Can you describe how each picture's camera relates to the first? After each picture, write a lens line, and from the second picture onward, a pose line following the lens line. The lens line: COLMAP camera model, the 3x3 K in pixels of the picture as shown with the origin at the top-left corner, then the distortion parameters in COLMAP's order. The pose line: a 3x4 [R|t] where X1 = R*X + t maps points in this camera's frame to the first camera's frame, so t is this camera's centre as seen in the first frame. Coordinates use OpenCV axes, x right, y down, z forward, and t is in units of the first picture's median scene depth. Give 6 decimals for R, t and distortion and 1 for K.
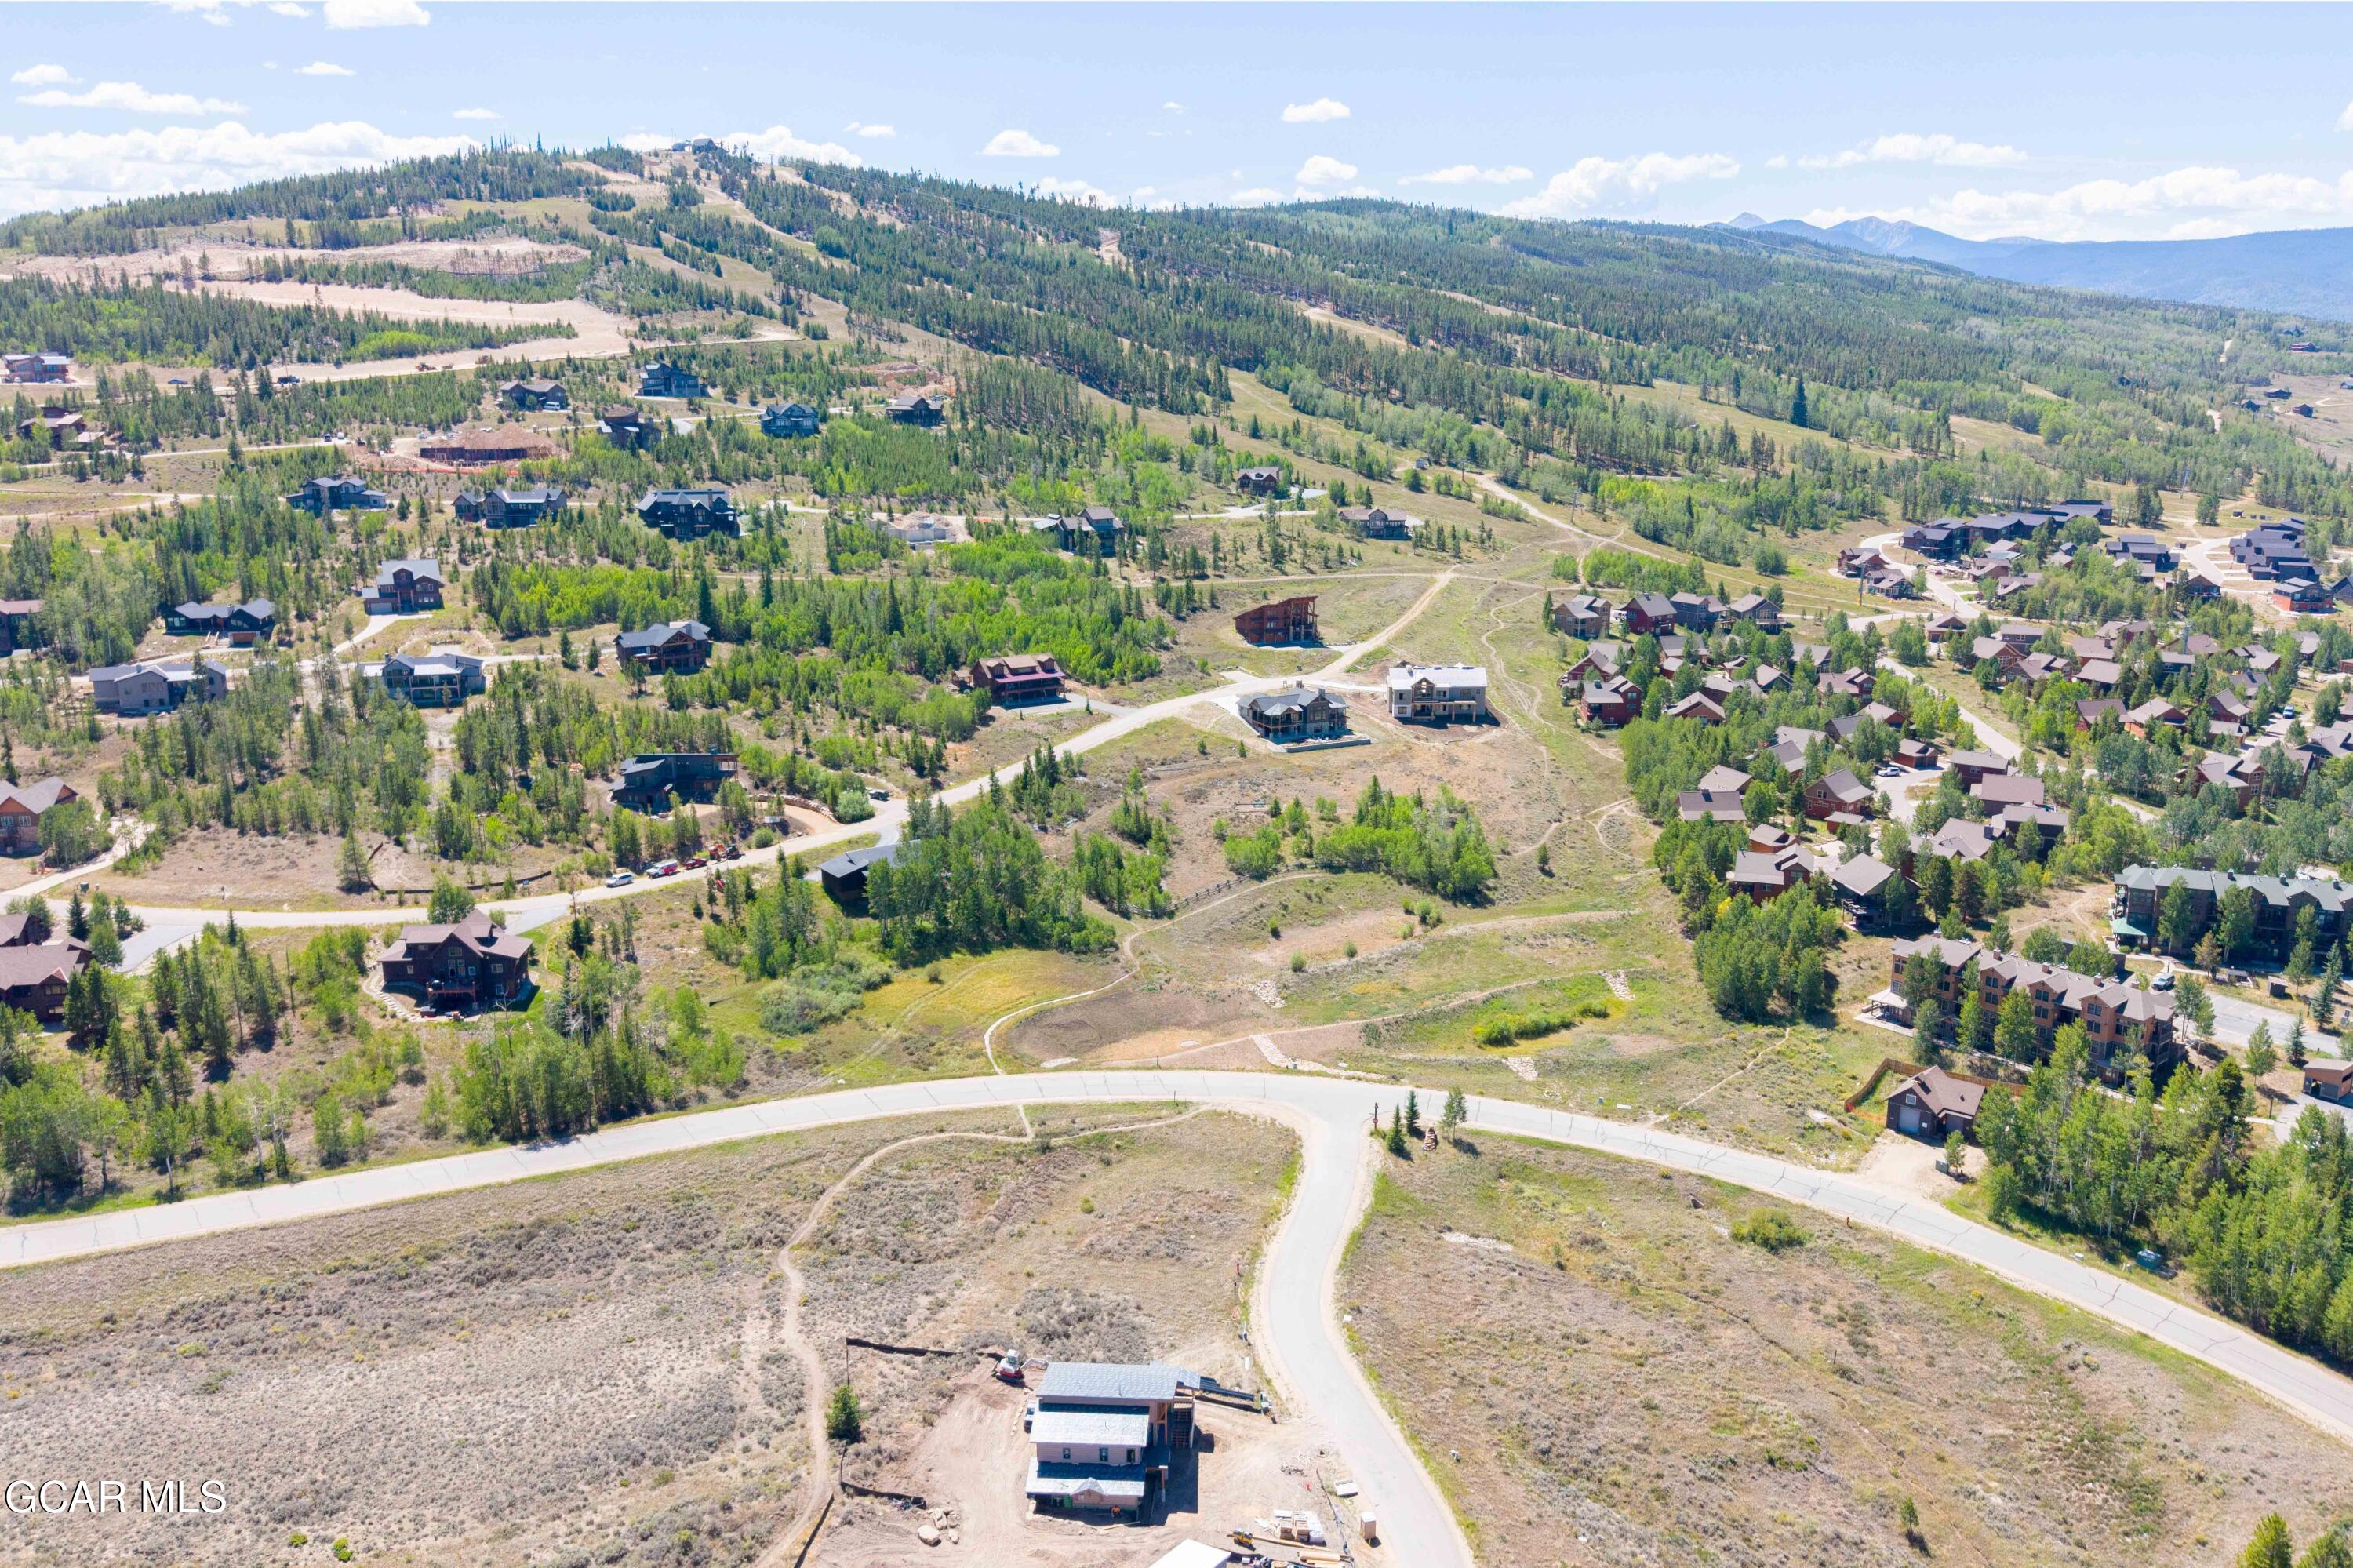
lens RADIAL K [[1848.3, 0, 1185.2], [0, 1848.3, 792.8], [0, 0, 1]] dist [0.077142, -0.147694]
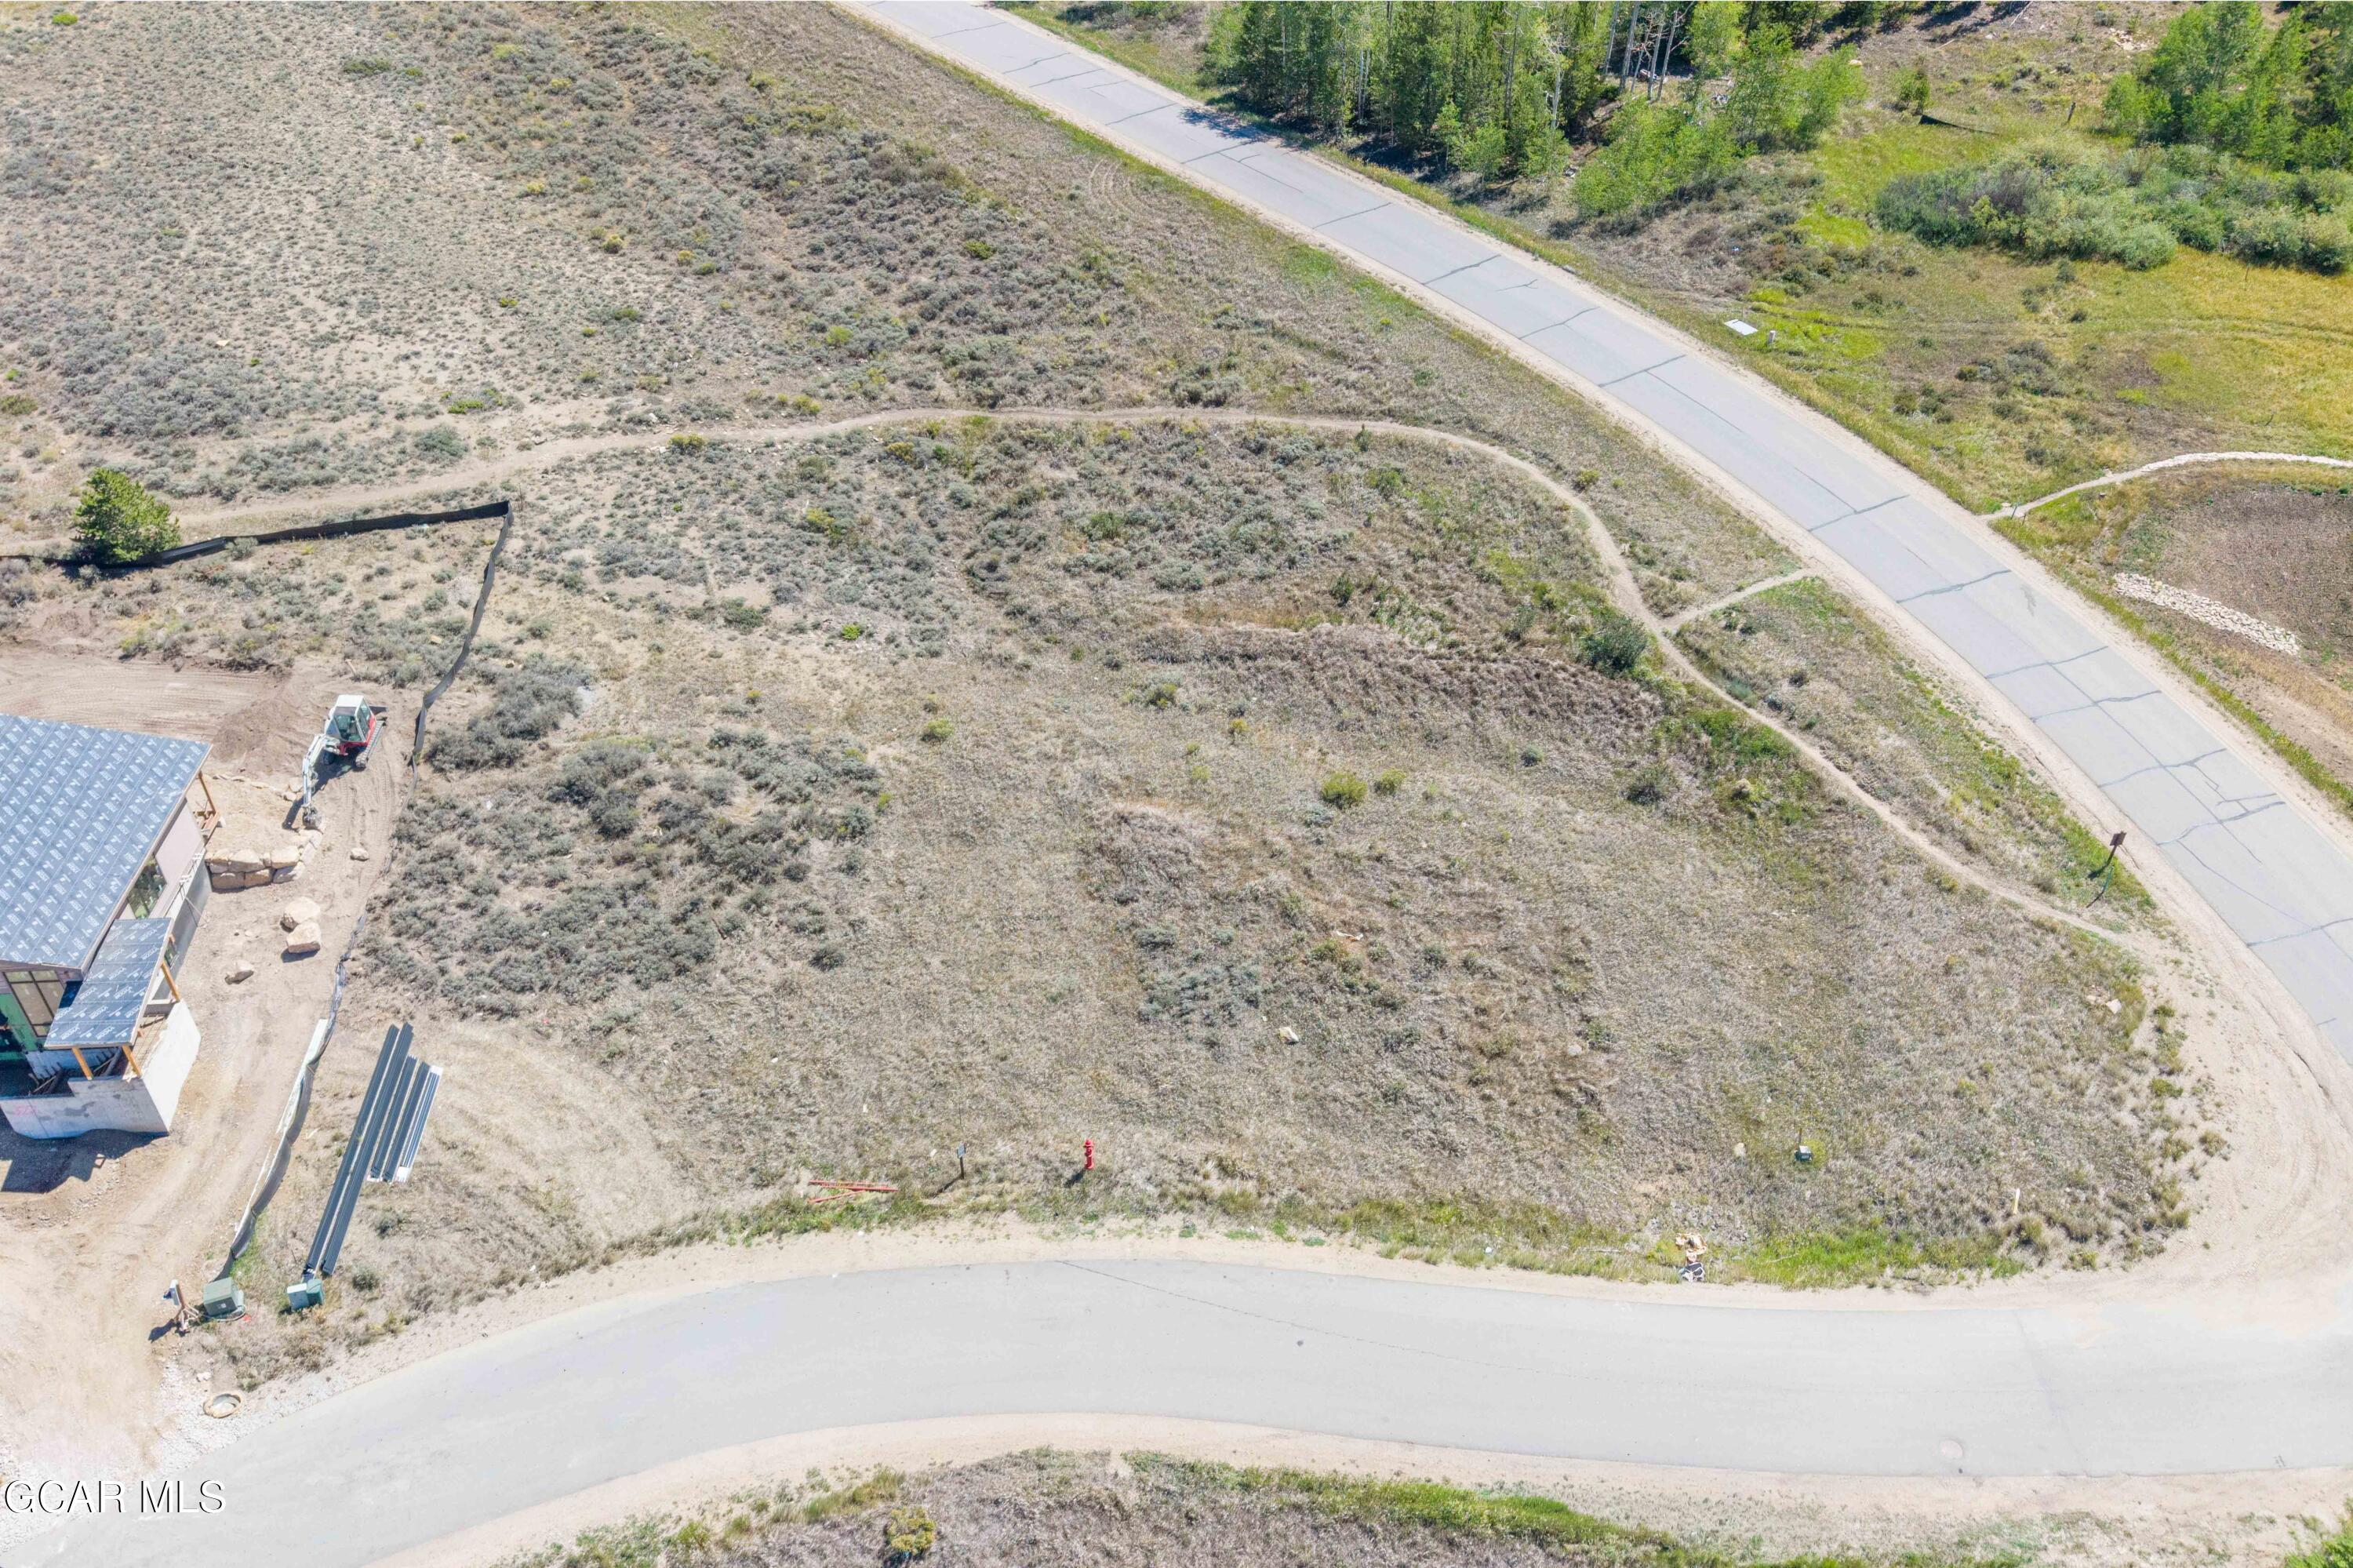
lens RADIAL K [[1860.1, 0, 1203.9], [0, 1860.1, 792.9], [0, 0, 1]] dist [0.013124, -0.005917]
pose [[0.141646, 0.612346, -0.777798, 0.246086], [-0.238018, 0.783737, 0.573676, 0.030094], [0.960877, 0.103871, 0.256762, 0.987606]]
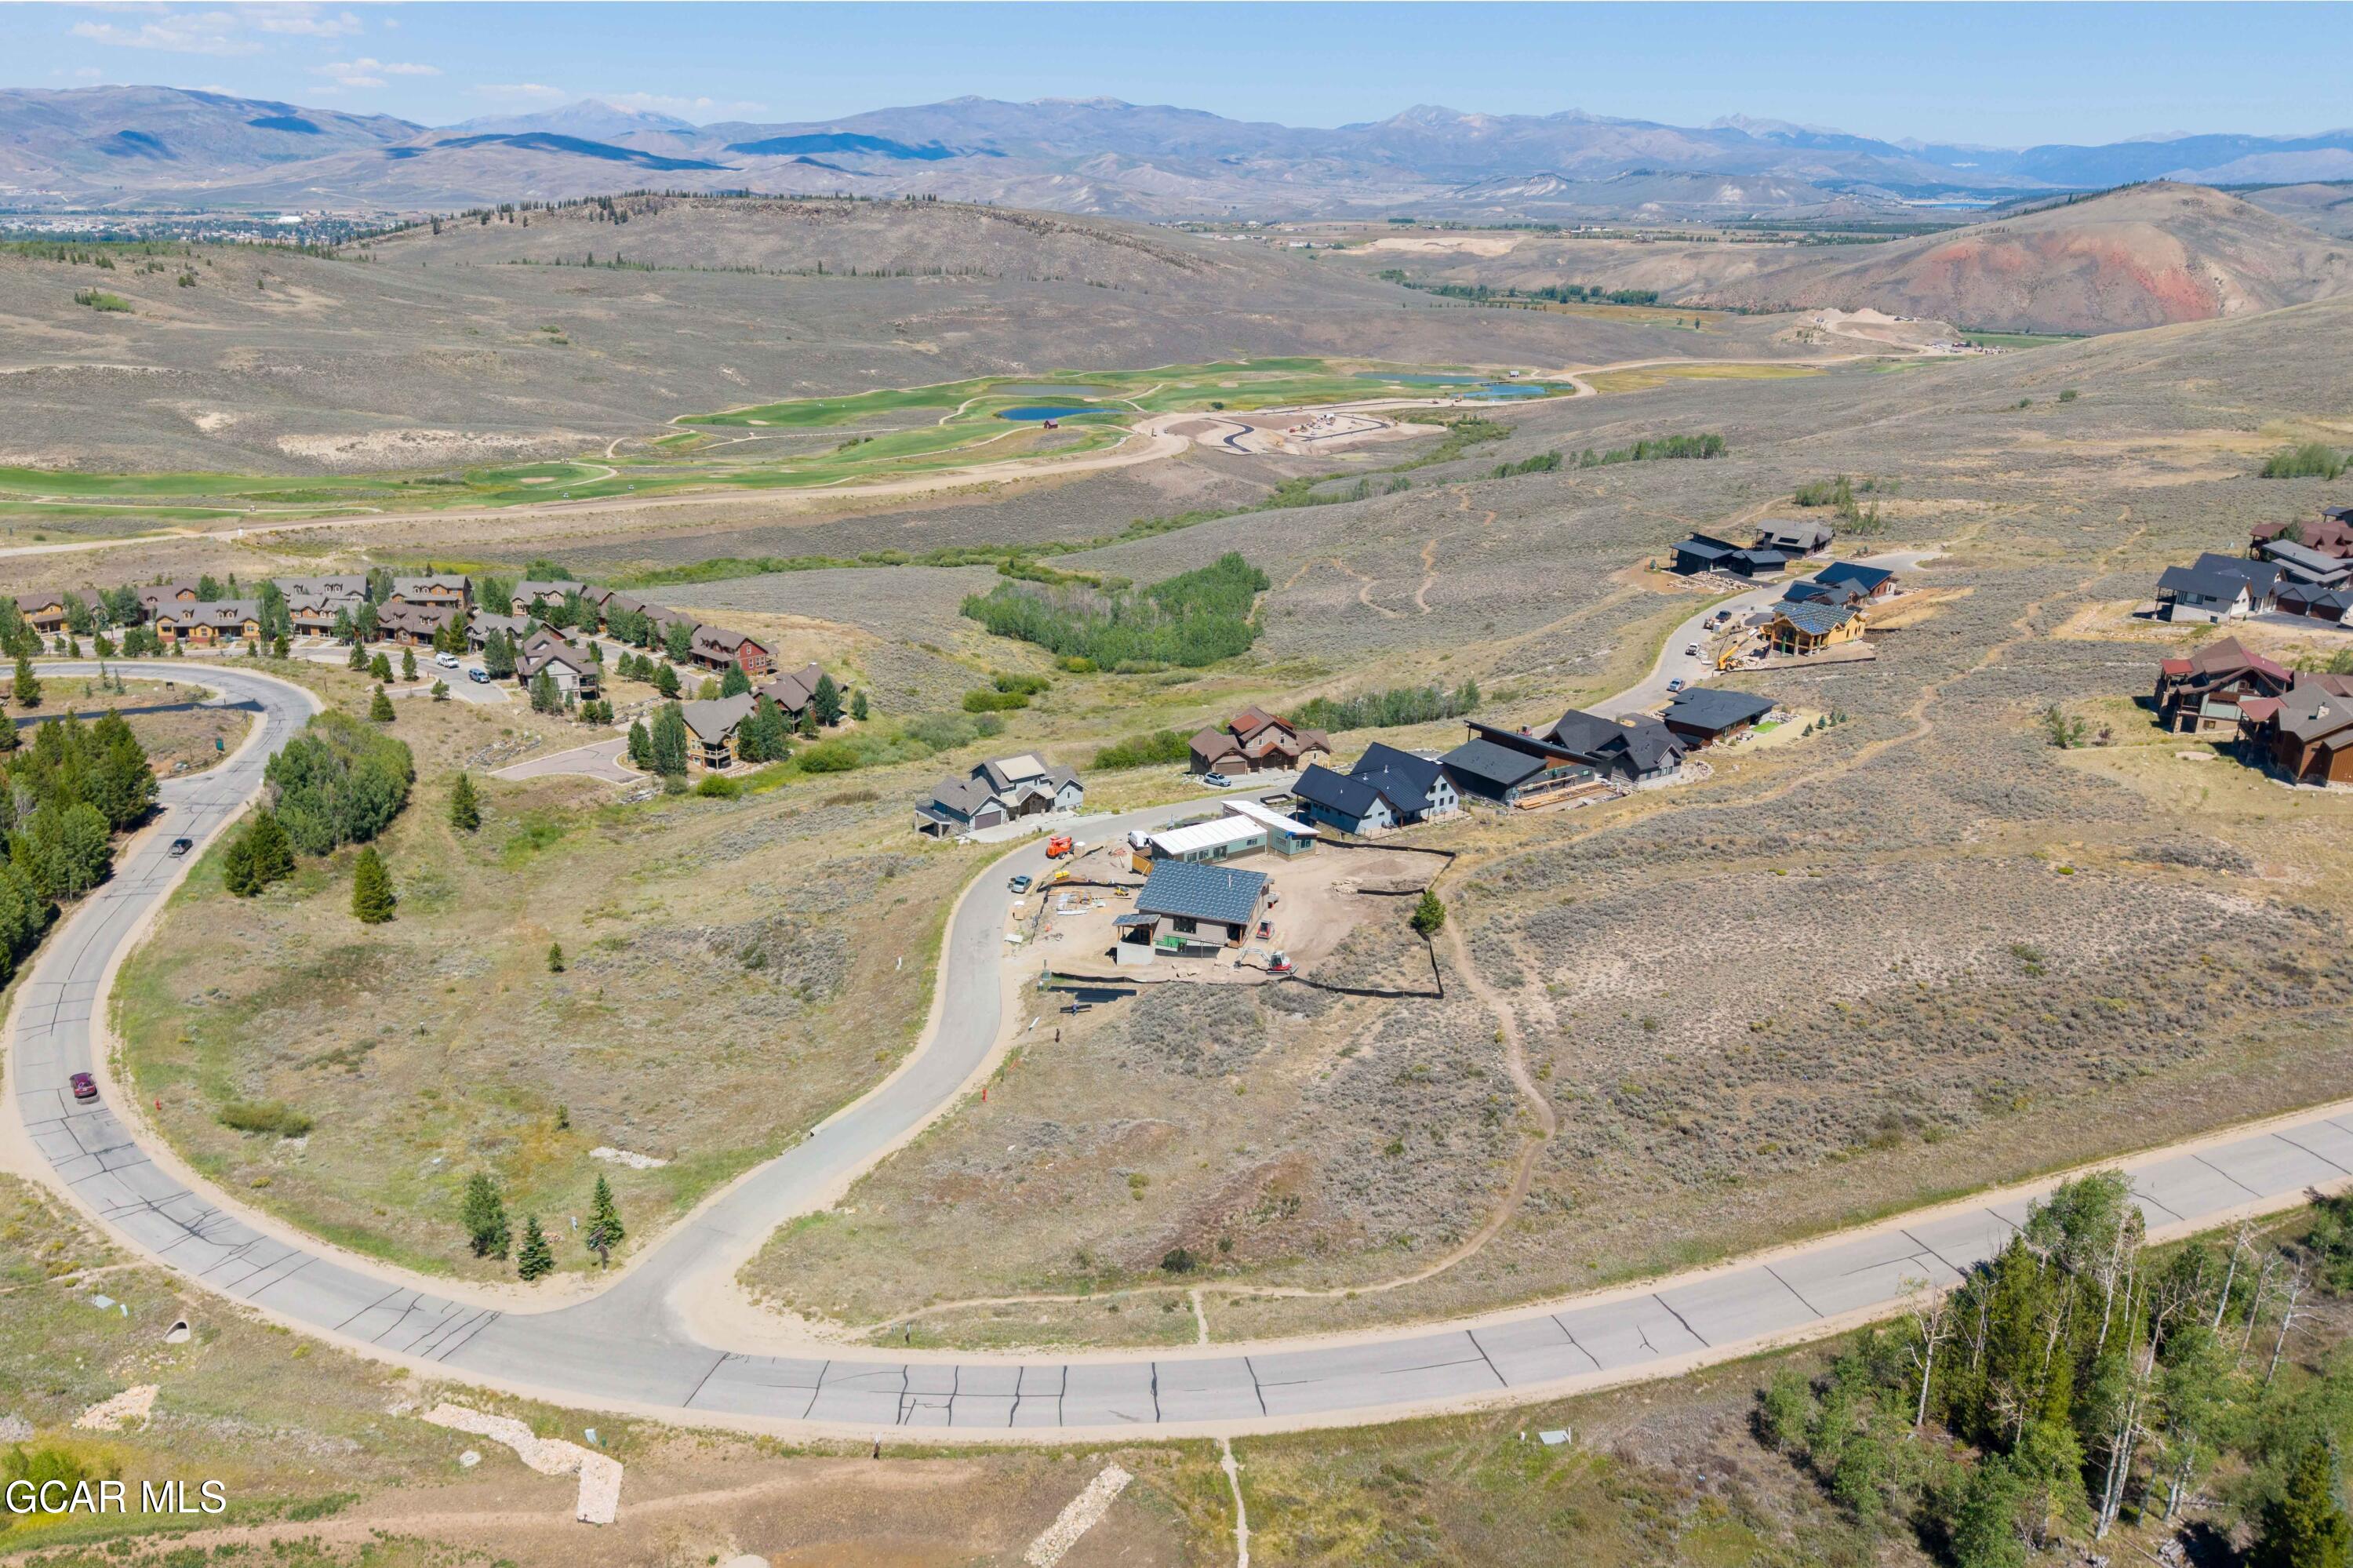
lens RADIAL K [[1852.0, 0, 1060.9], [0, 1852.0, 816.8], [0, 0, 1]] dist [0.010506, -0.004982]
pose [[-0.964886, -0.097622, 0.243854, -0.203593], [0.050668, 0.841762, 0.537466, -0.302423], [-0.257735, 0.530949, -0.807258, 1.677978]]
